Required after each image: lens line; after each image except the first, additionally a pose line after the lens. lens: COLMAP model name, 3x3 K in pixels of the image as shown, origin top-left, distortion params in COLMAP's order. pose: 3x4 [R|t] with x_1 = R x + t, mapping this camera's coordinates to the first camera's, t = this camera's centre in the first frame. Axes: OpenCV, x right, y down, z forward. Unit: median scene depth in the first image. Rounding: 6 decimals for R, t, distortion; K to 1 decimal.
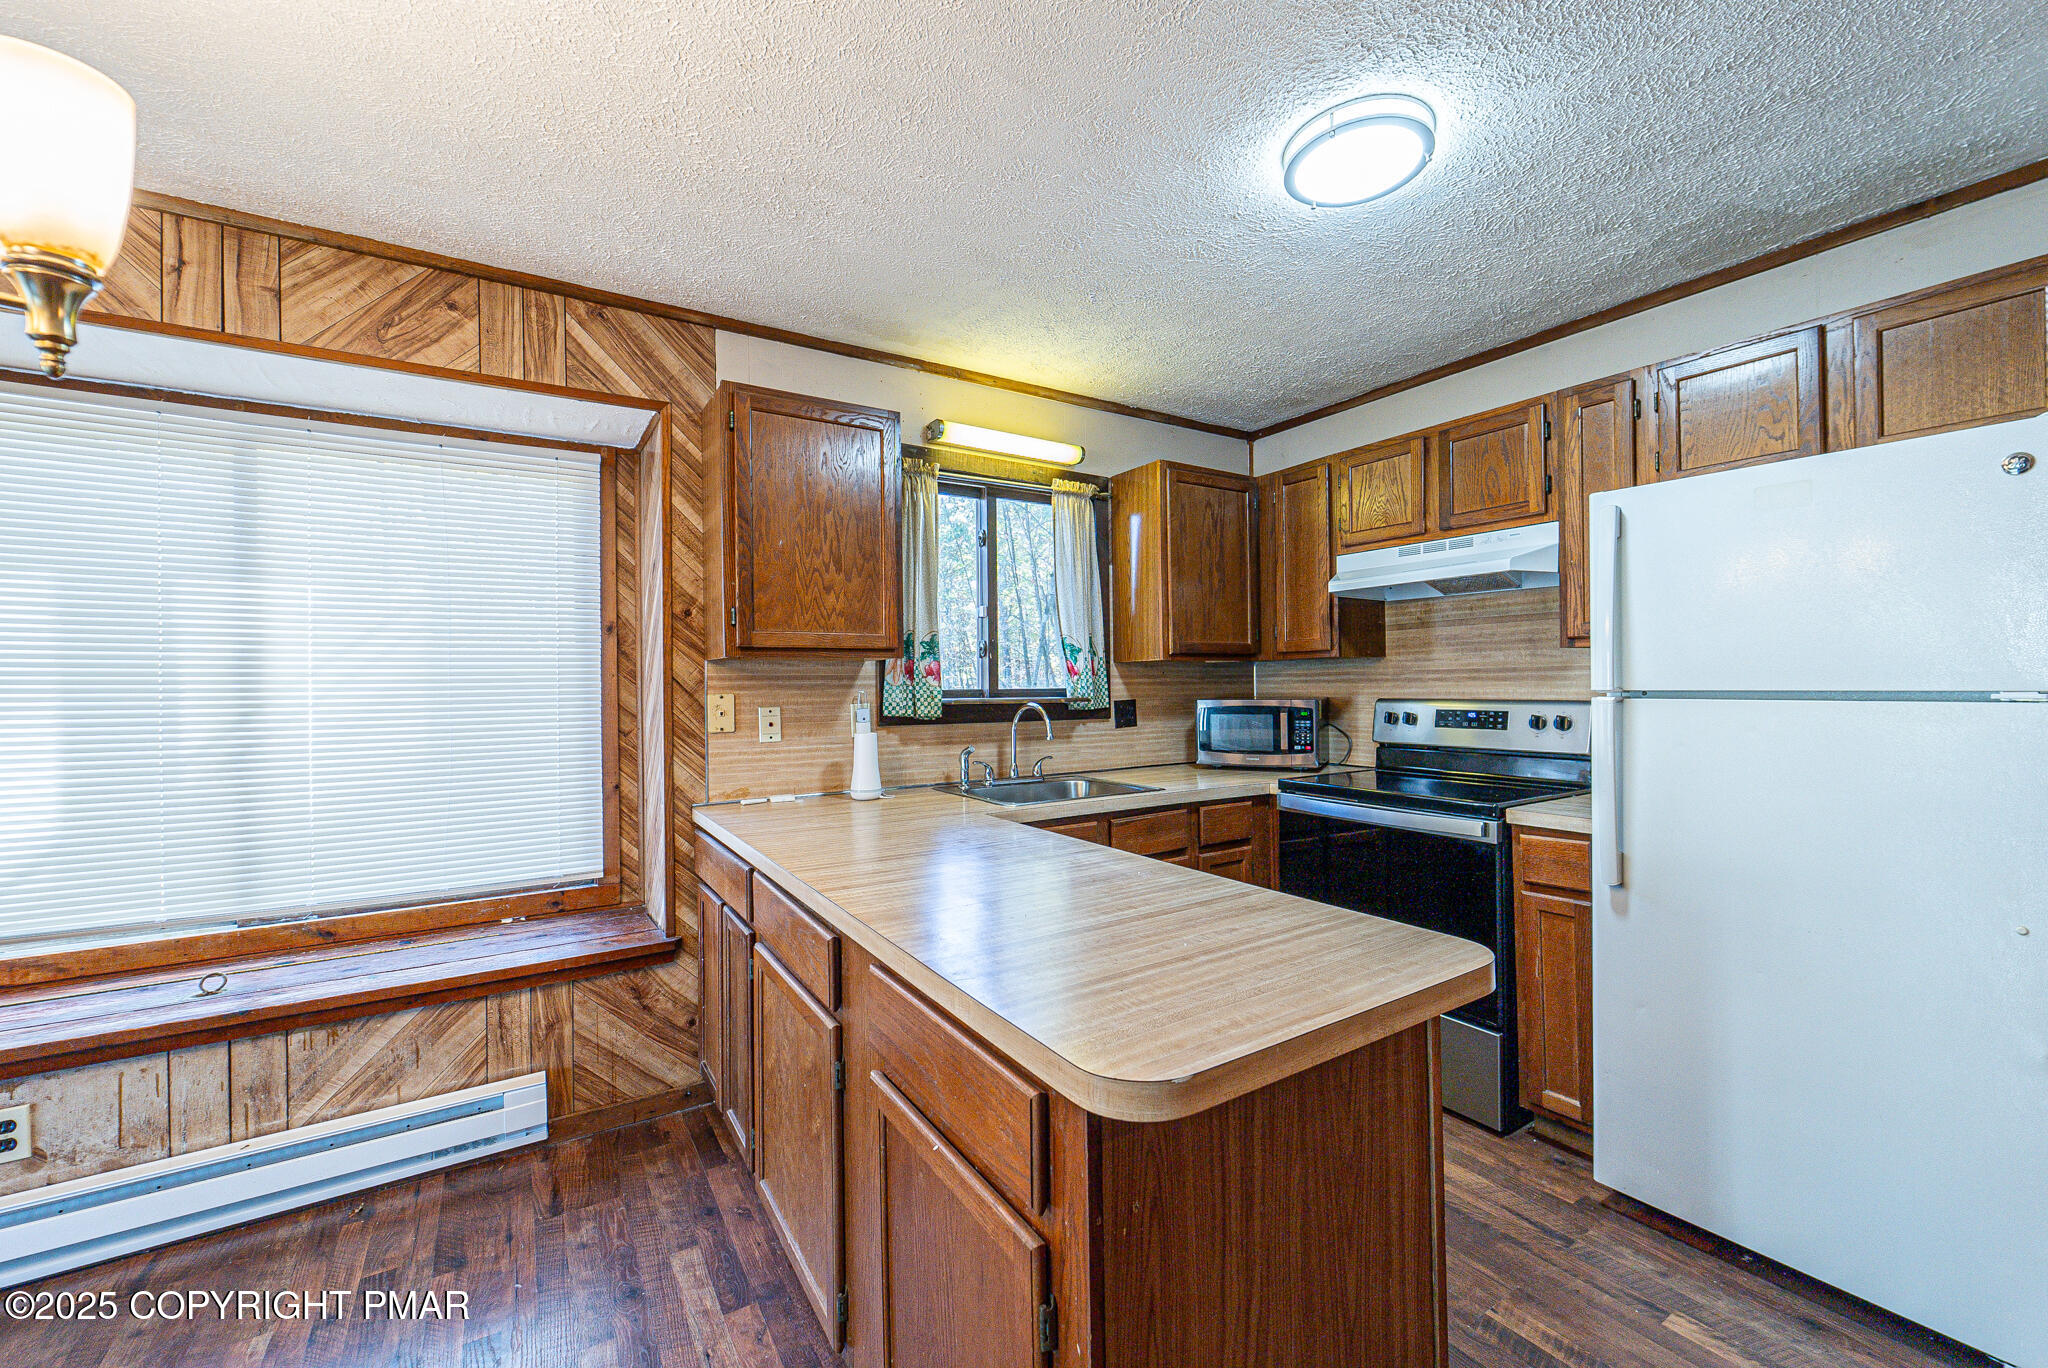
lens RADIAL K [[815.6, 0, 1029.3], [0, 815.6, 681.8], [0, 0, 1]] dist [-0.000599, -0.000540]
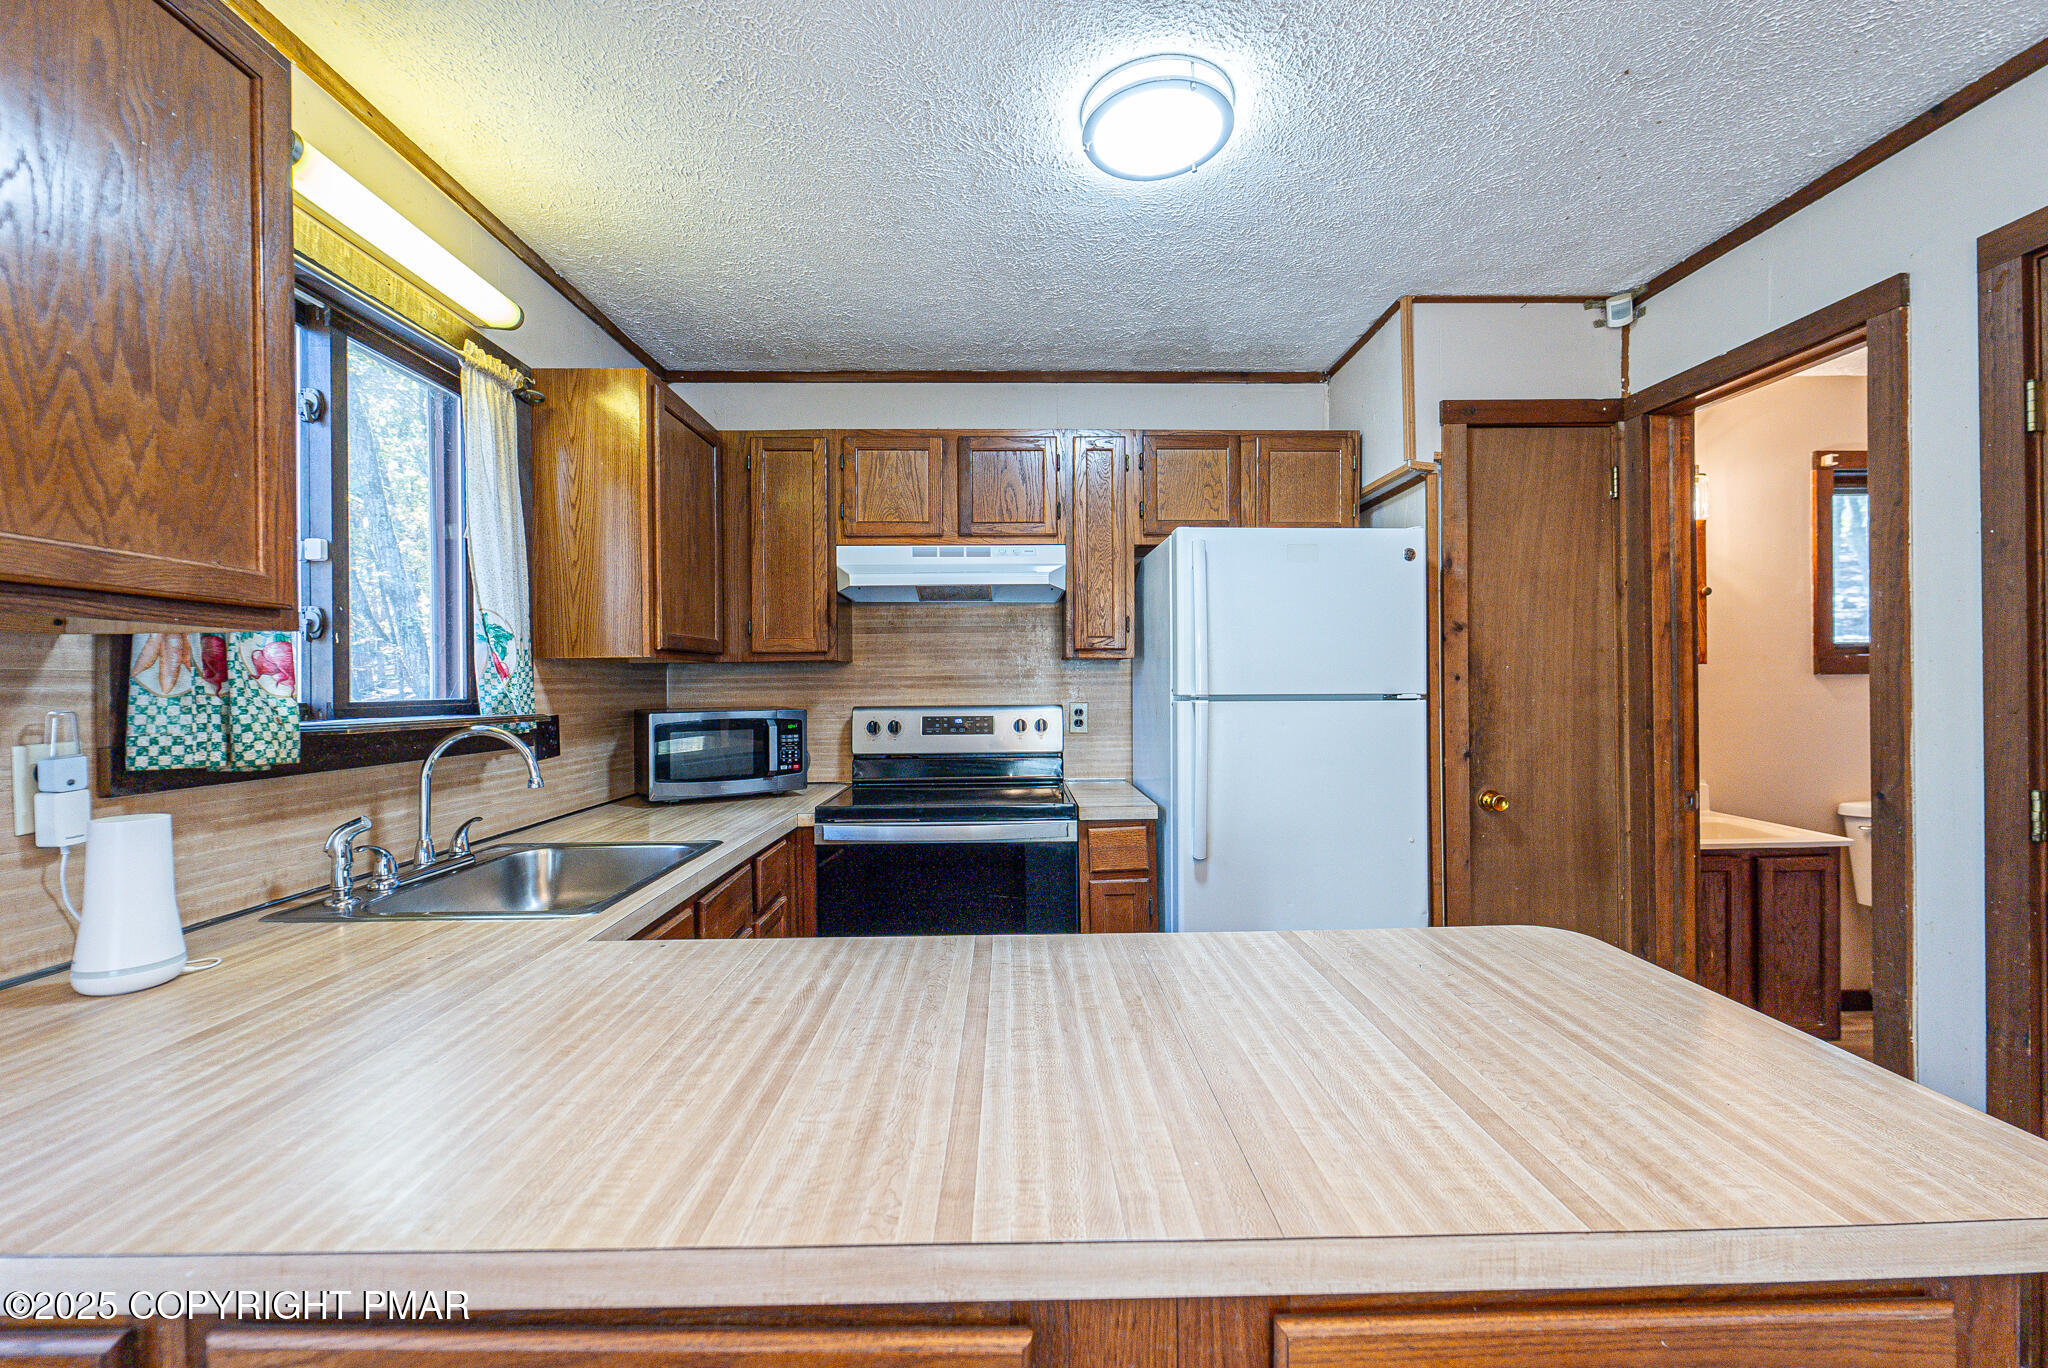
lens RADIAL K [[815.6, 0, 1028.1], [0, 815.6, 683.7], [0, 0, 1]] dist [-0.000599, -0.000540]
pose [[0.520659, 0.006214, 0.853742, -0.283285], [0.000913, 0.999969, -0.007835, 0.002062], [-0.853764, 0.004859, 0.520637, 0.389760]]
